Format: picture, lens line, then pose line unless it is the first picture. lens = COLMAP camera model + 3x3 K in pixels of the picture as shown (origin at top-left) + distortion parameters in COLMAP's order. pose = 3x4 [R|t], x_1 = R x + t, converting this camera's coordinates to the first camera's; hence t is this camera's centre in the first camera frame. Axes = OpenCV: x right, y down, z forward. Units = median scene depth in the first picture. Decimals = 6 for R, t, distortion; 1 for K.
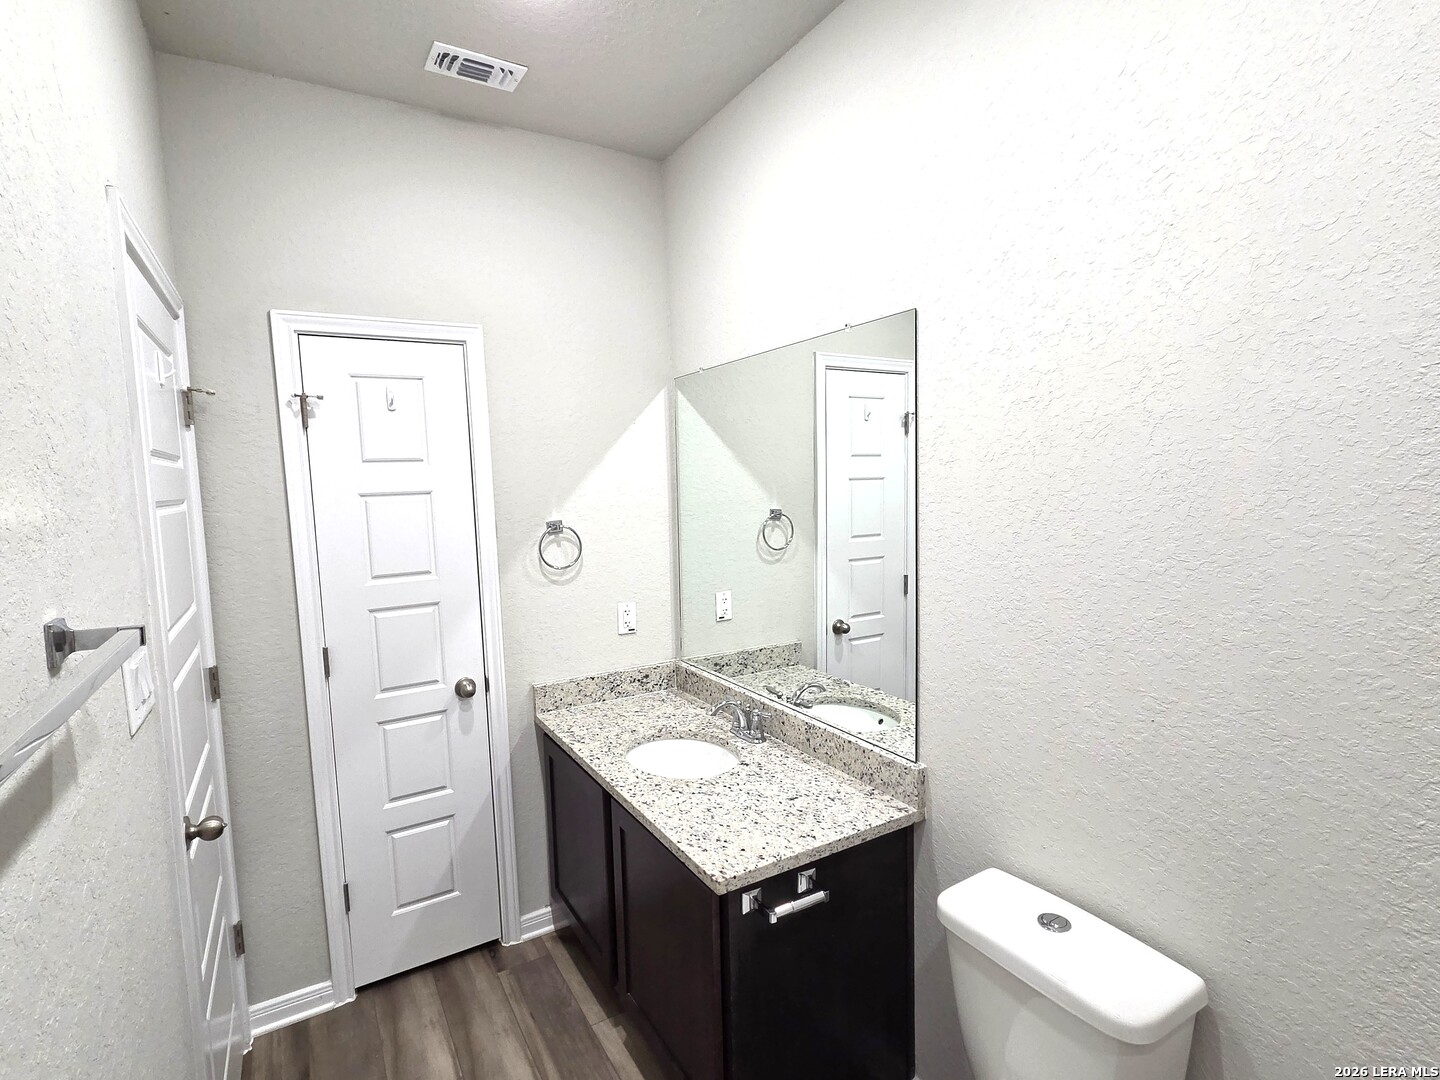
lens RADIAL K [[721.2, 0, 723.6], [0, 721.2, 544.3], [0, 0, 1]] dist [-0.000117, 0.002905]
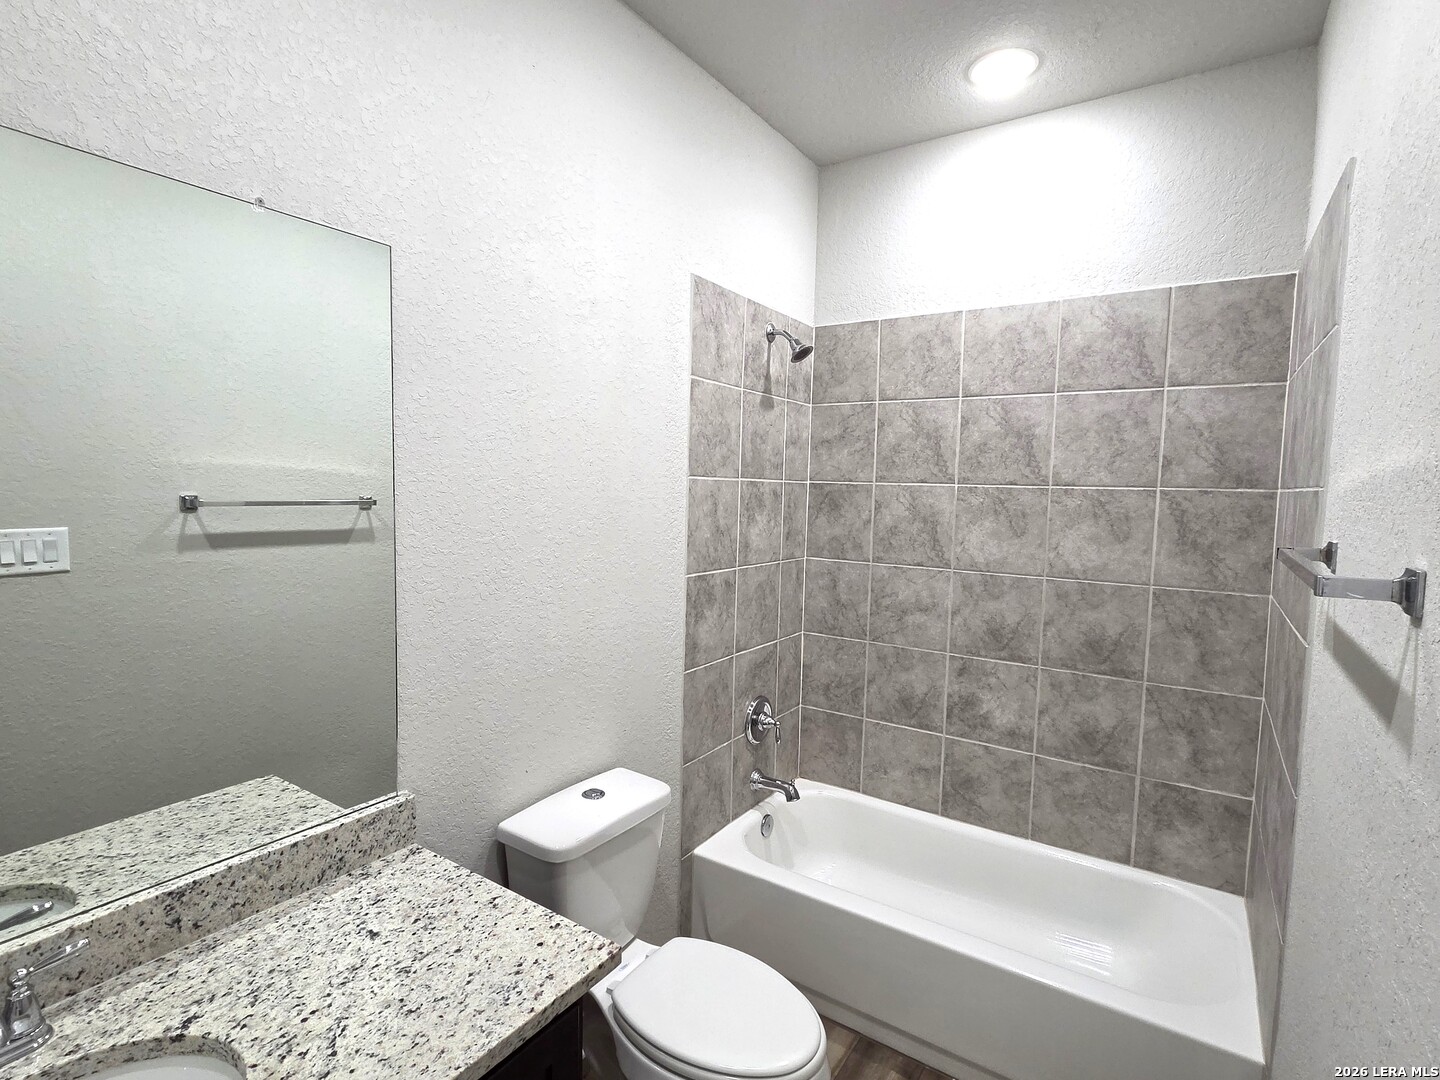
lens RADIAL K [[721.2, 0, 720.0], [0, 721.2, 538.1], [0, 0, 1]] dist [-0.000117, 0.002905]
pose [[-0.428928, -0.052683, 0.901801, -0.610120], [0.067289, 0.993661, 0.090055, -0.040056], [-0.900829, 0.099308, -0.422664, 0.962814]]
